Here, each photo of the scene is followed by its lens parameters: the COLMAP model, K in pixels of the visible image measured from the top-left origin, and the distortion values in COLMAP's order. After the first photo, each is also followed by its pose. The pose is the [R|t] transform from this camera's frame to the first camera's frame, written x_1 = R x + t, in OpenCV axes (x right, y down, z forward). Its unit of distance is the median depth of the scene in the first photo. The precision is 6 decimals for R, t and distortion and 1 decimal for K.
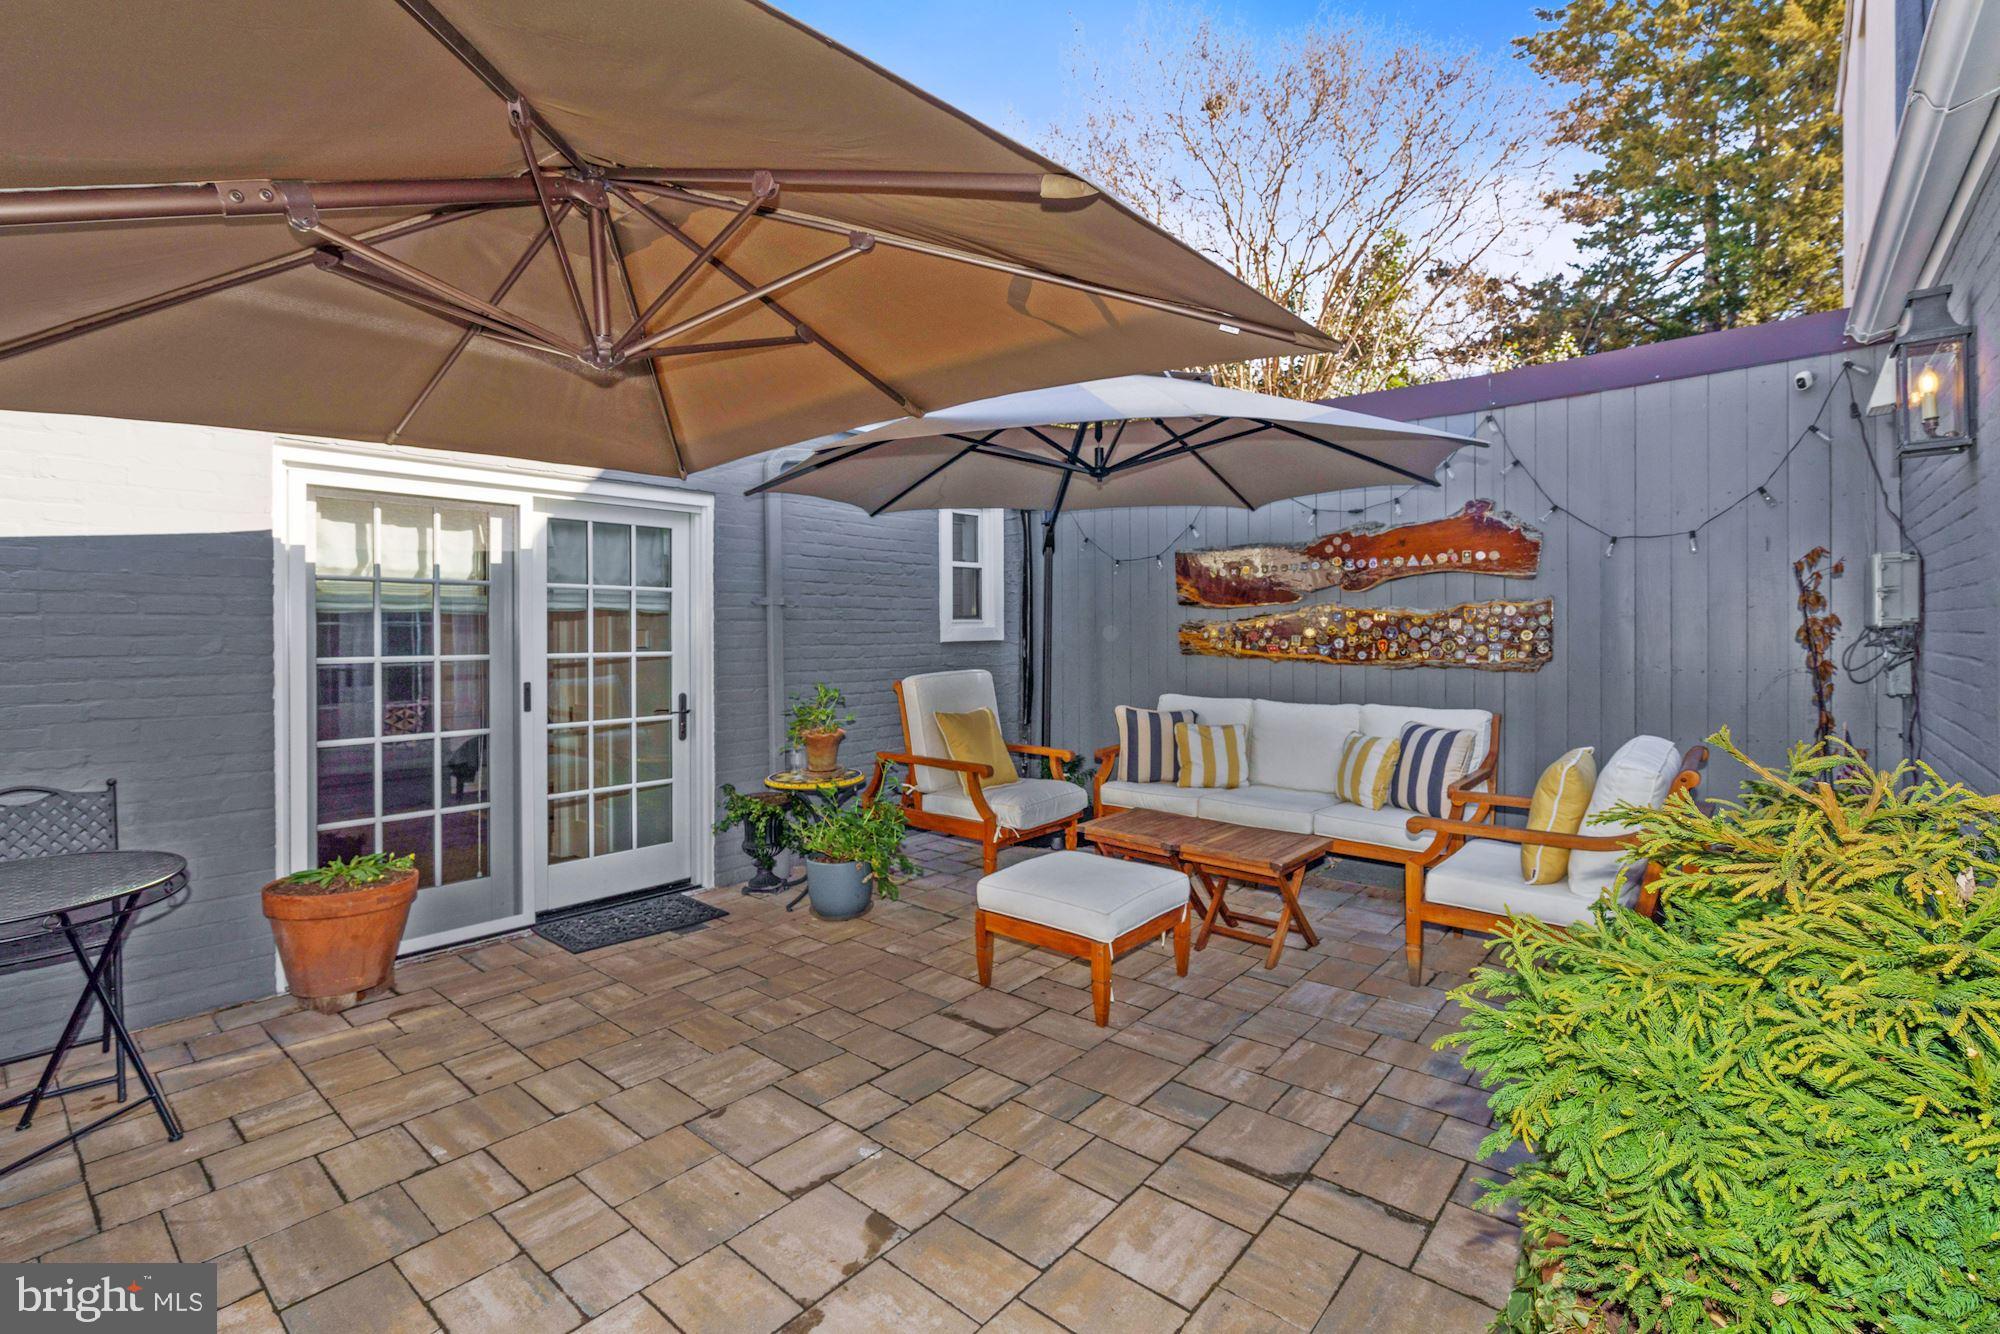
lens RADIAL K [[907.6, 0, 973.7], [0, 907.6, 635.0], [0, 0, 1]] dist [0.000160, 0.000276]
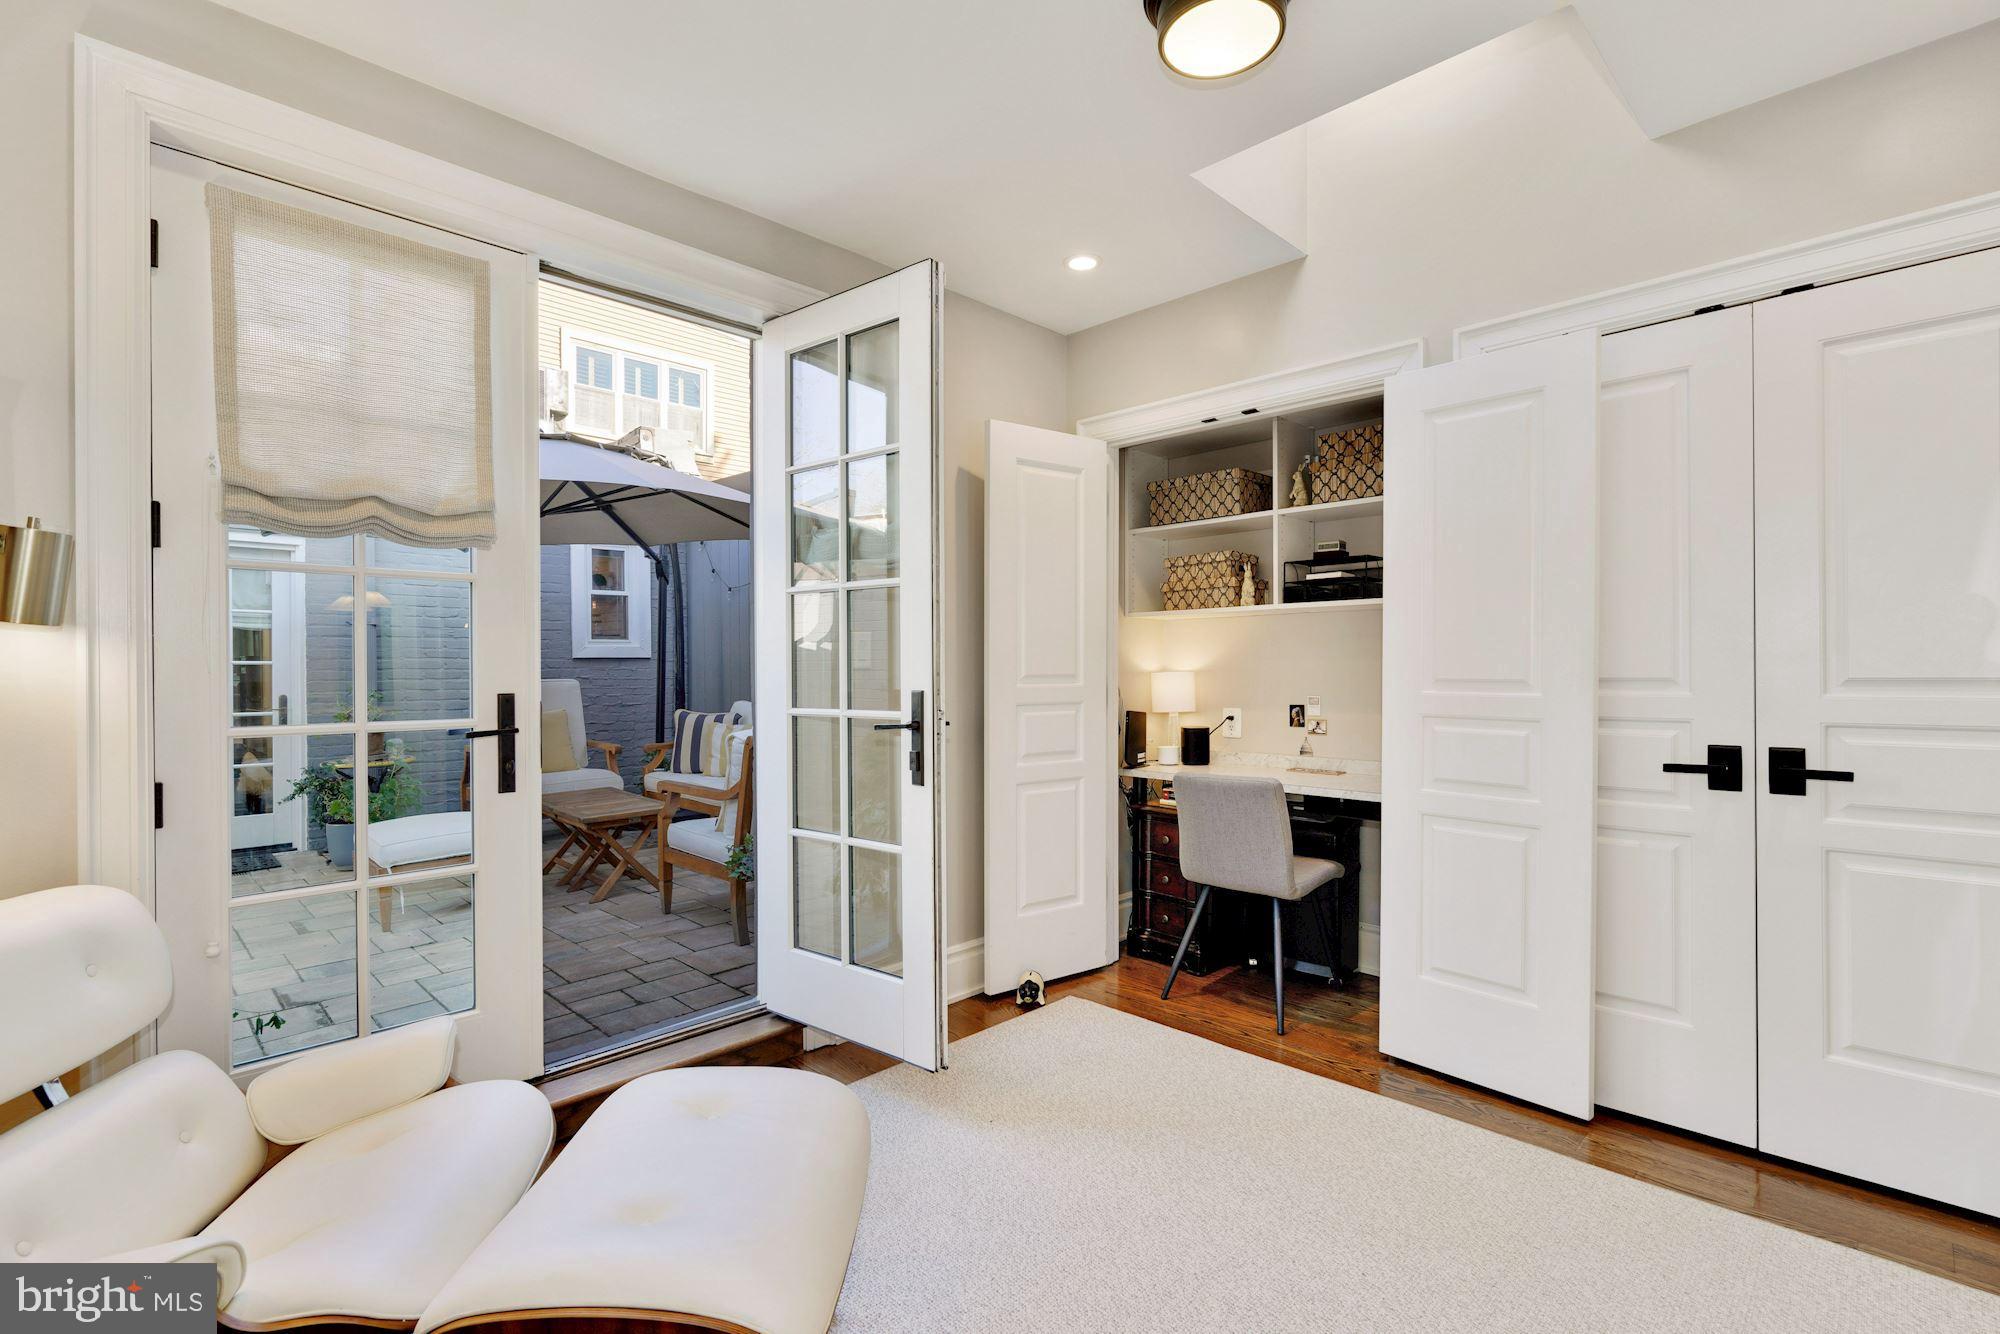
lens RADIAL K [[907.6, 0, 1013.2], [0, 907.6, 653.0], [0, 0, 1]] dist [0.000160, 0.000276]
pose [[0.999477, 0.007023, -0.031580, 0.710989], [-0.007246, 0.999950, -0.006959, 0.007858], [0.031530, 0.007184, 0.999477, -0.214026]]
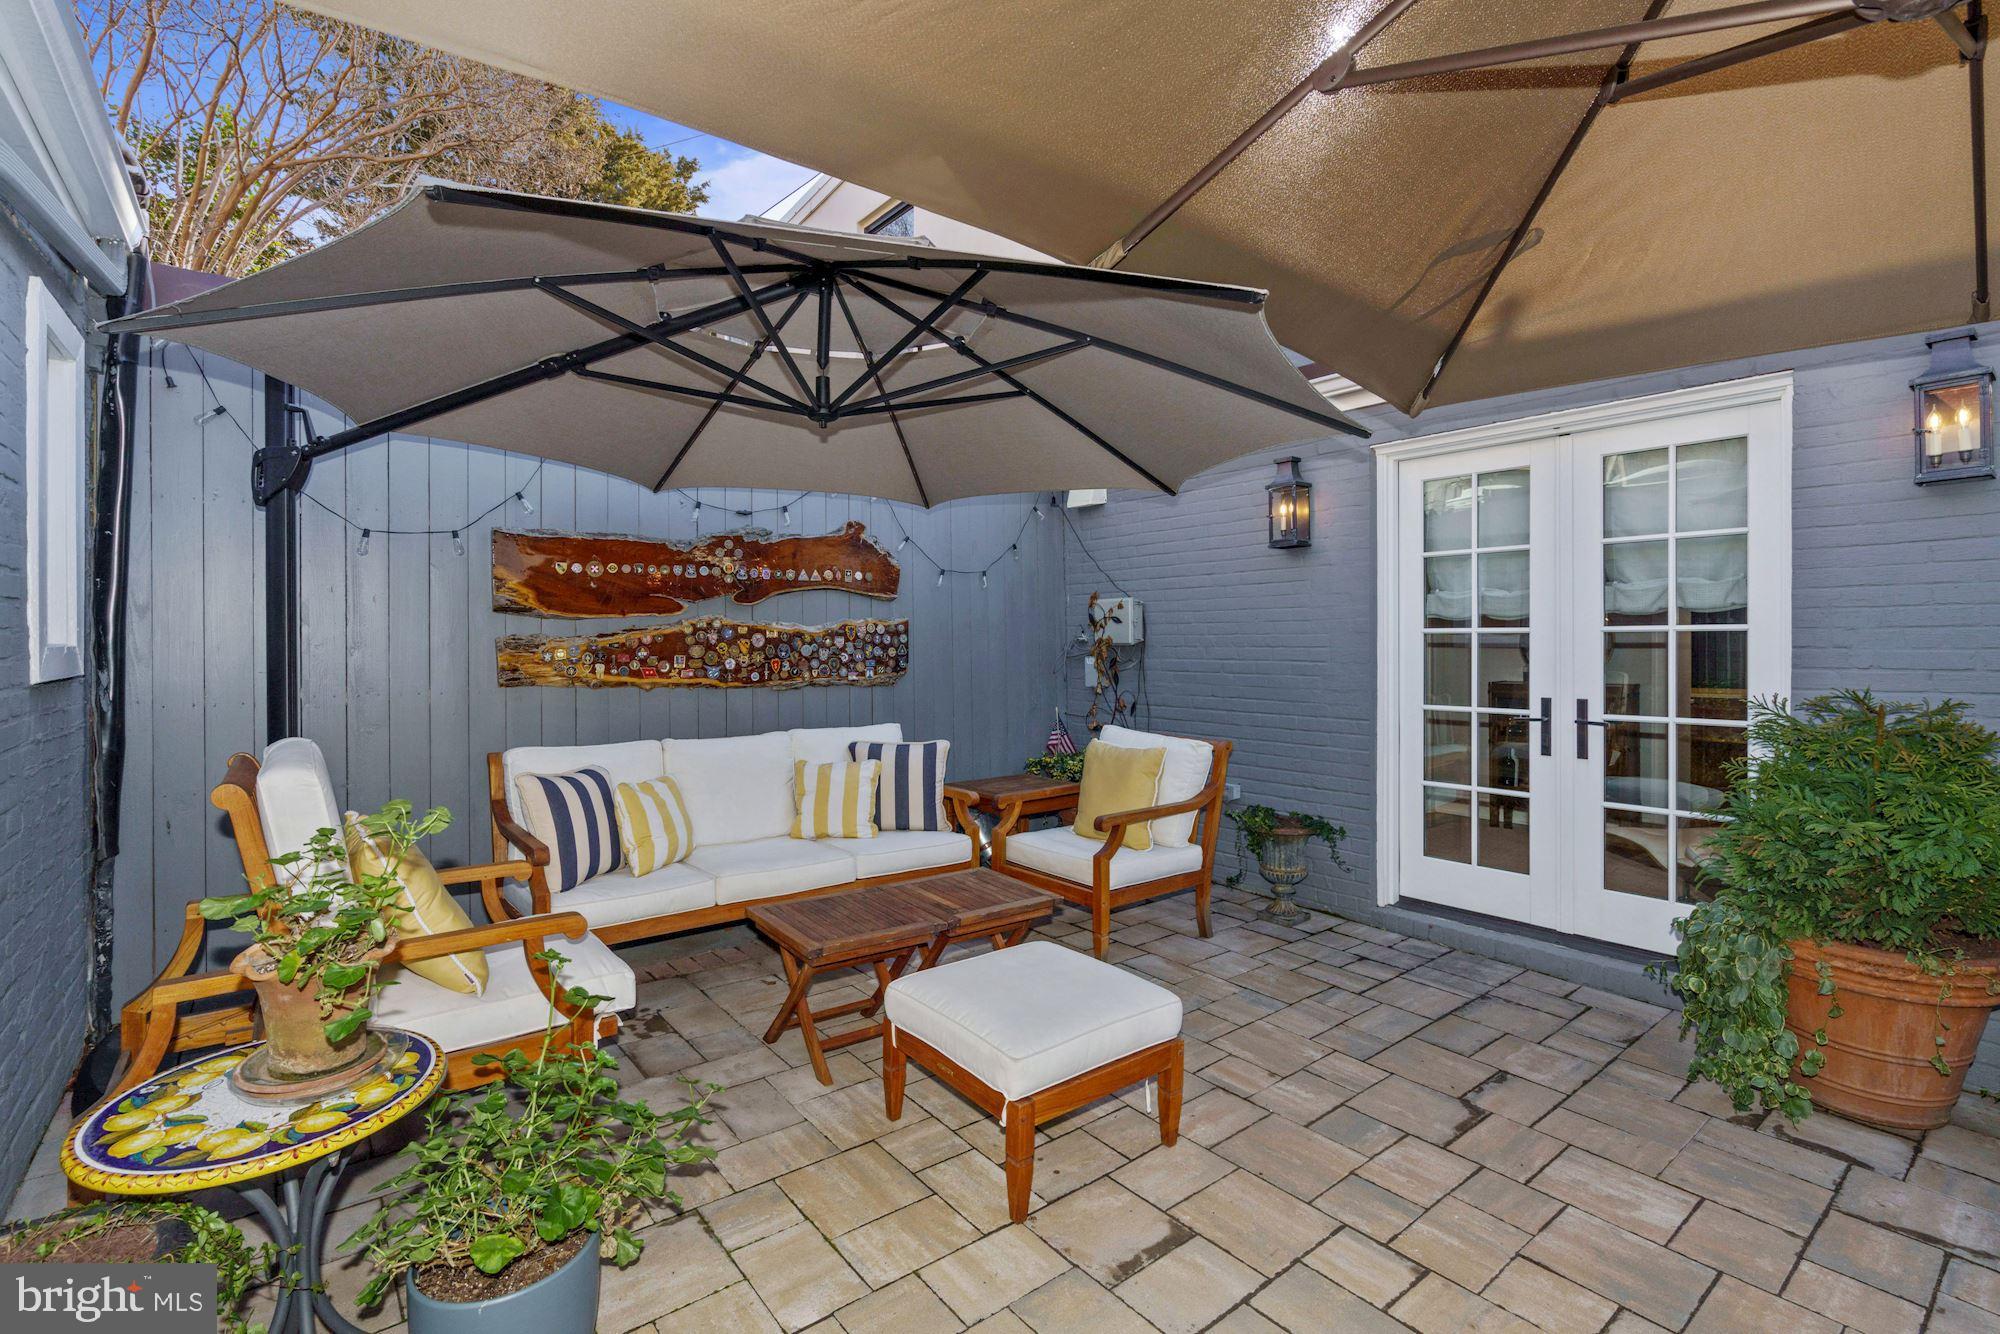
lens RADIAL K [[907.6, 0, 1013.9], [0, 907.6, 646.8], [0, 0, 1]] dist [0.000160, 0.000276]
pose [[0.181307, 0.000921, 0.983426, -0.411654], [0.012400, 0.999918, -0.003223, -0.000600], [-0.983348, 0.012779, 0.181280, 0.614269]]
